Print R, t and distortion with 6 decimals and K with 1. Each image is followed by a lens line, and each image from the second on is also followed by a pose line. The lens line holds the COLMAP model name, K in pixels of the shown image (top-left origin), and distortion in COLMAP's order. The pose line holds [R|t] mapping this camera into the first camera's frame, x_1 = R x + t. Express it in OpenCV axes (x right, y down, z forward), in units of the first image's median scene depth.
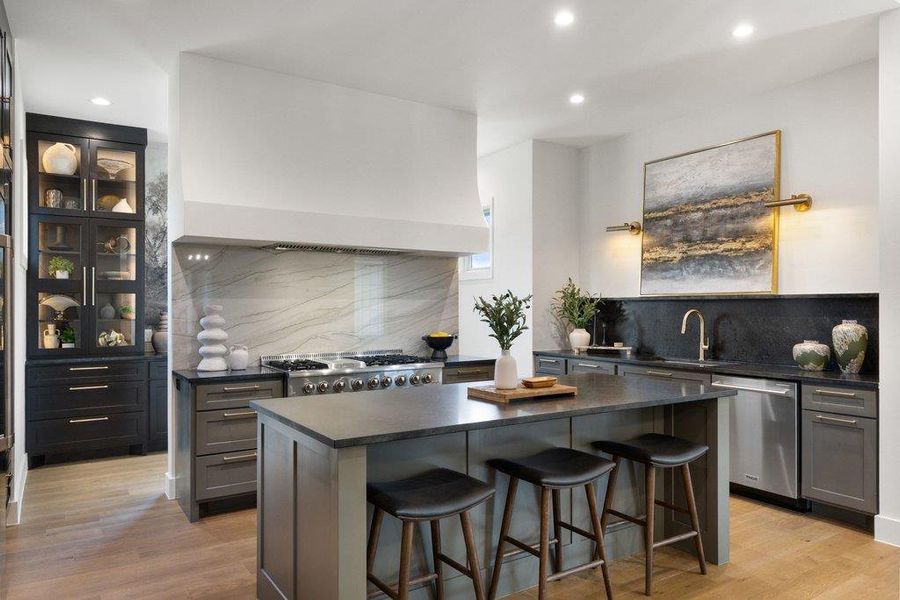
lens RADIAL K [[606.1, 0, 448.0], [0, 606.1, 306.8], [0, 0, 1]] dist [0.005951, -0.001272]
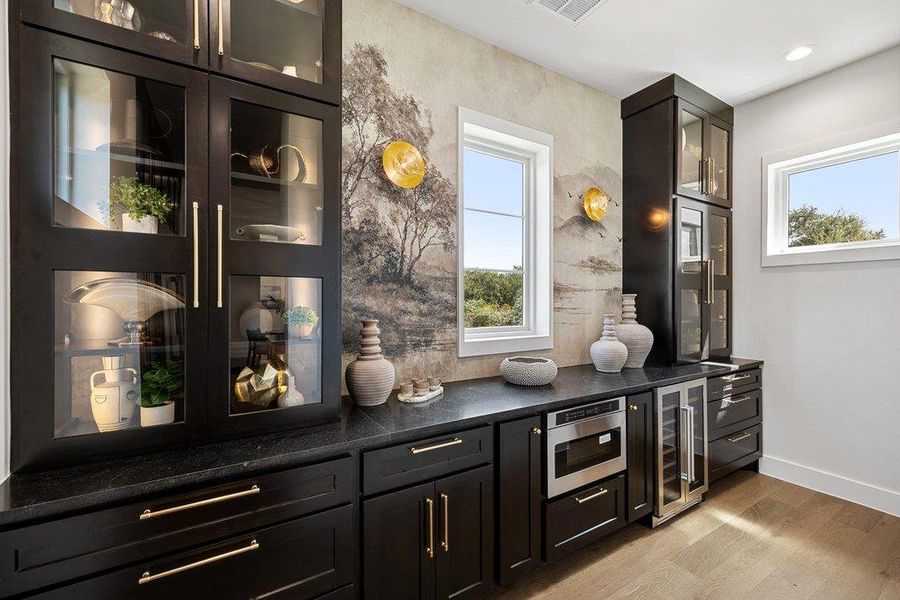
lens RADIAL K [[392.9, 0, 454.6], [0, 392.9, 303.5], [0, 0, 1]] dist [-0.000835, 0.000097]
pose [[0.999616, -0.001610, -0.027679, -0.449532], [0.001638, 0.999998, 0.000997, -0.004320], [0.027678, -0.001042, 0.999616, 0.791893]]
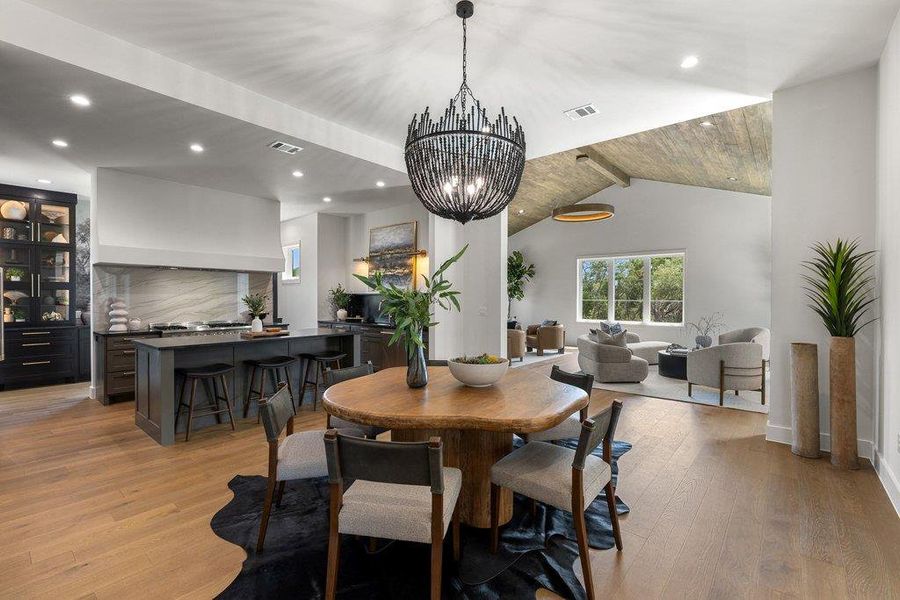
lens RADIAL K [[392.9, 0, 444.4], [0, 392.9, 300.3], [0, 0, 1]] dist [-0.000835, 0.000097]
pose [[0.958524, 0.000445, 0.285012, 0.198807], [-0.002818, 0.999965, 0.007917, -0.004492], [-0.284999, -0.008391, 0.958491, -0.392046]]
